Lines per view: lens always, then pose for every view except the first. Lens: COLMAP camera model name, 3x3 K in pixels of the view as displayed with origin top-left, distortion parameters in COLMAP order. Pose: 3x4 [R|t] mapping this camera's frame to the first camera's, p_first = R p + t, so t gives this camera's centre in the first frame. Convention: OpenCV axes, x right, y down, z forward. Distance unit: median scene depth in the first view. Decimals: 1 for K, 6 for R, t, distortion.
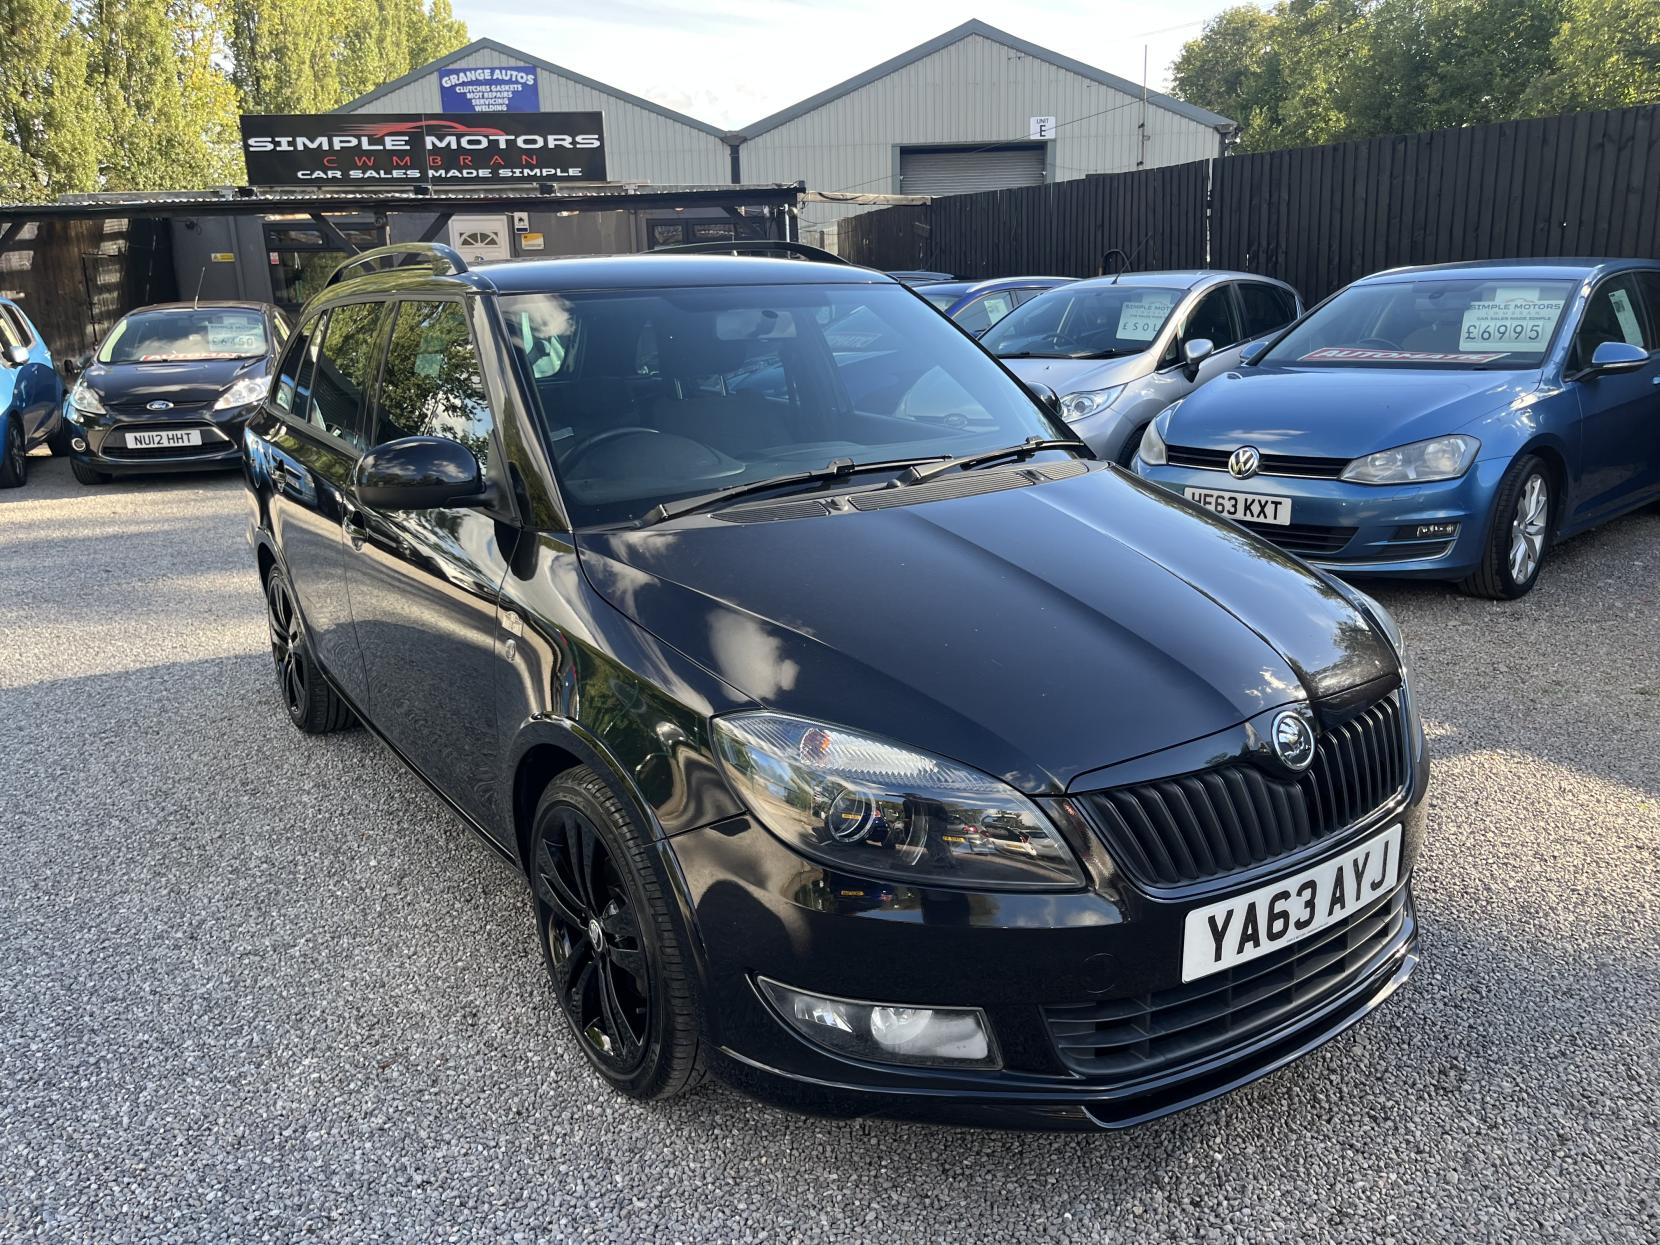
lens RADIAL K [[1290.0, 0, 851.6], [0, 1290.0, 622.2], [0, 0, 1]] dist [0.080766, -0.127141]
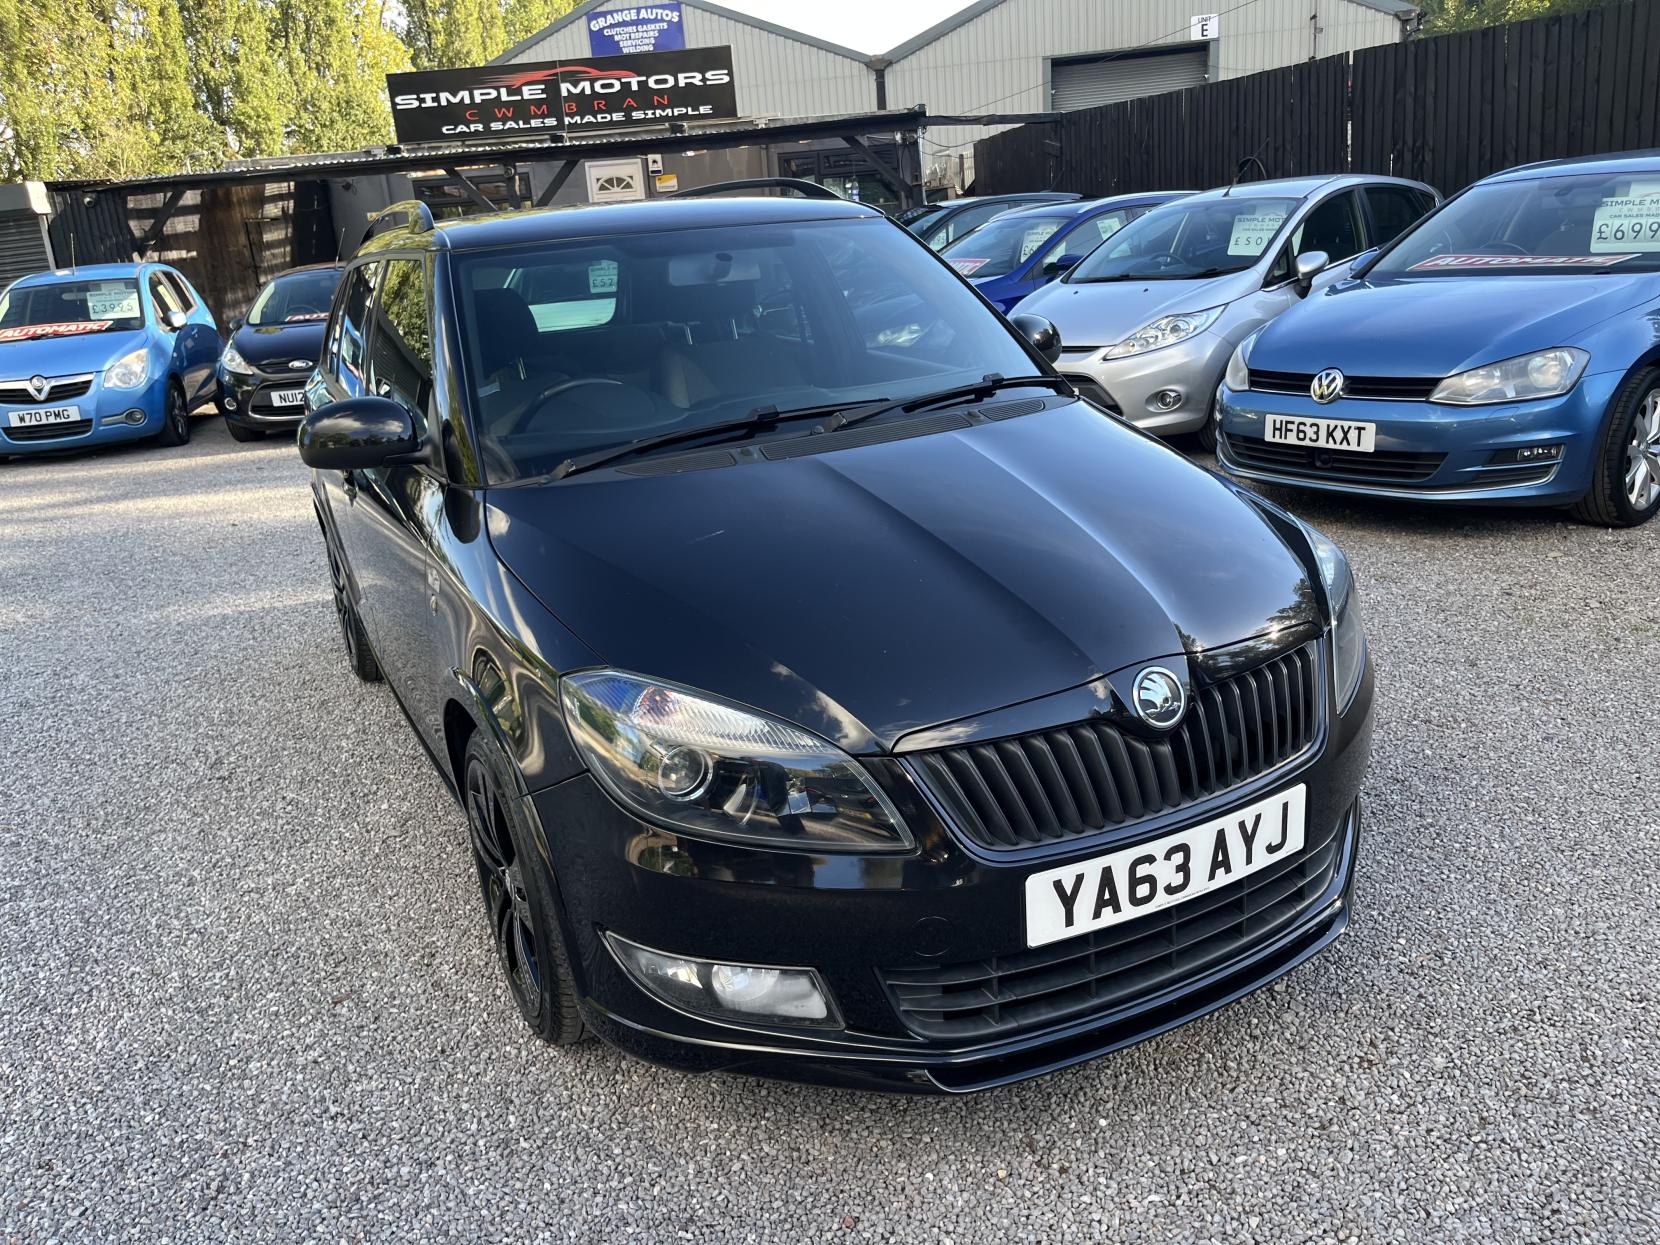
lens RADIAL K [[1294.7, 0, 849.7], [0, 1294.7, 628.3], [0, 0, 1]] dist [0.077141, -0.121734]
pose [[0.990175, -0.008948, -0.139548, 0.188484], [0.016669, 0.998388, 0.054259, -0.011093], [0.138837, -0.056052, 0.988728, 0.026418]]
